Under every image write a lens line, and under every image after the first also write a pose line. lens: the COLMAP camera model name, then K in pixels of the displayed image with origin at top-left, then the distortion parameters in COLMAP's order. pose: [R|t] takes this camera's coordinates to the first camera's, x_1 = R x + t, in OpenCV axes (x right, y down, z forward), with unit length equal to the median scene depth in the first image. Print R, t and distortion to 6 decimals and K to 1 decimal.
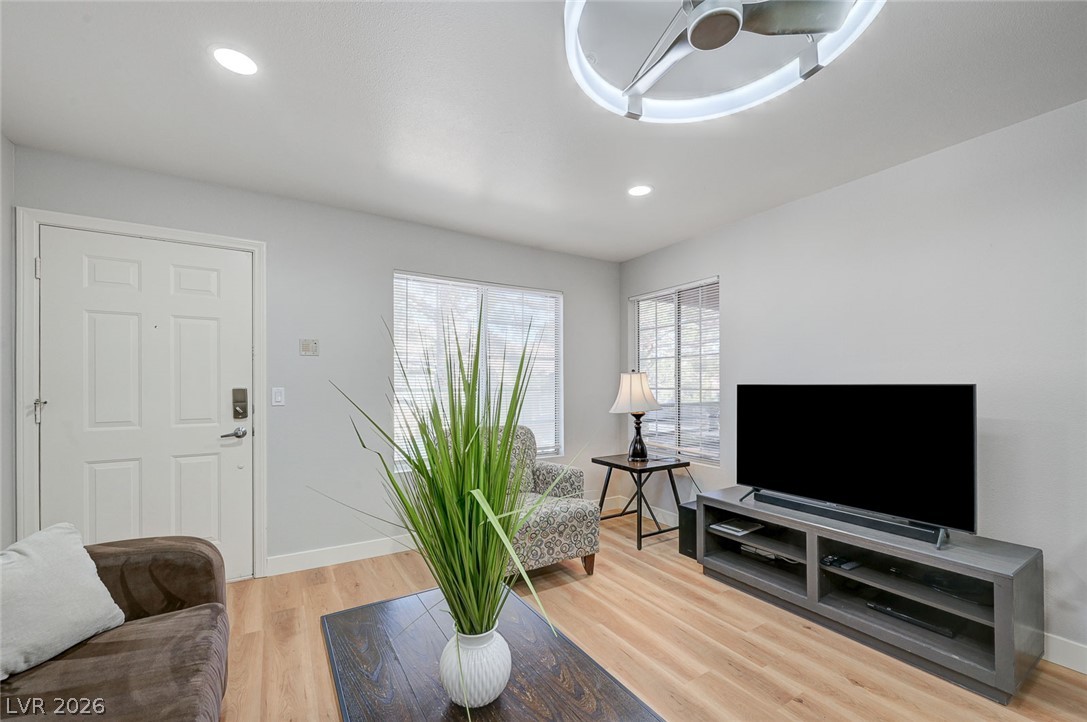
lens RADIAL K [[438.1, 0, 546.8], [0, 438.1, 385.1], [0, 0, 1]] dist [-0.001696, -0.000055]
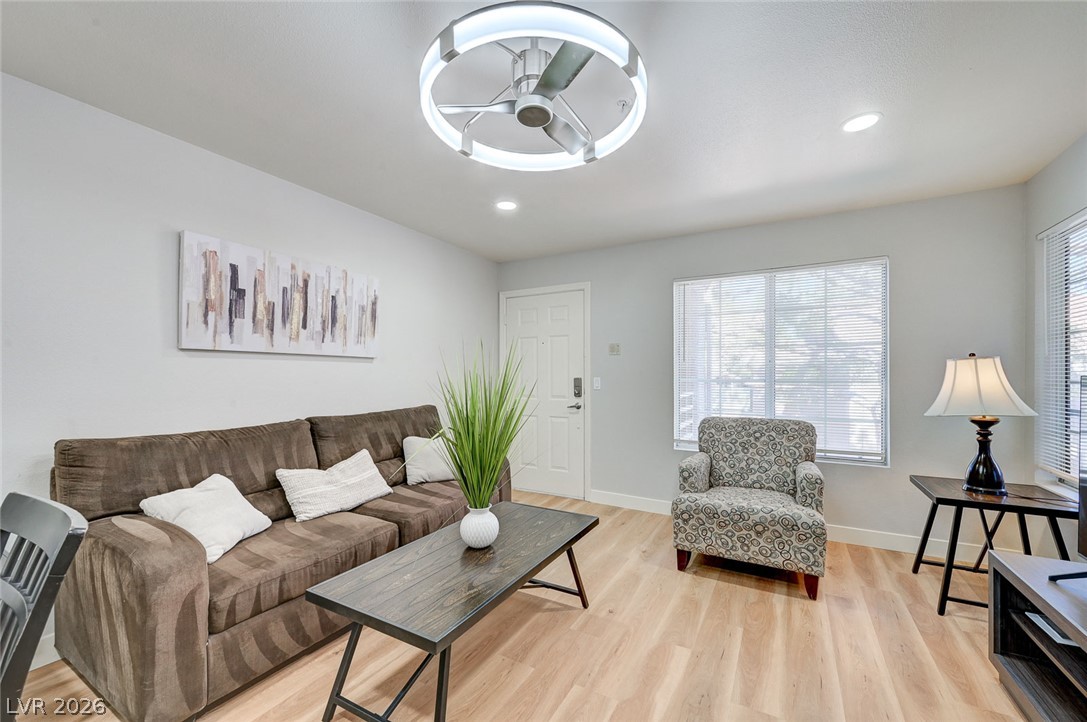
lens RADIAL K [[432.6, 0, 547.0], [0, 432.6, 376.3], [0, 0, 1]] dist [0.000219, 0.000228]
pose [[0.480117, 0.002978, -0.877199, 0.613839], [-0.000421, 0.999995, 0.003164, -0.002503], [0.877204, -0.001149, 0.480116, 0.150510]]
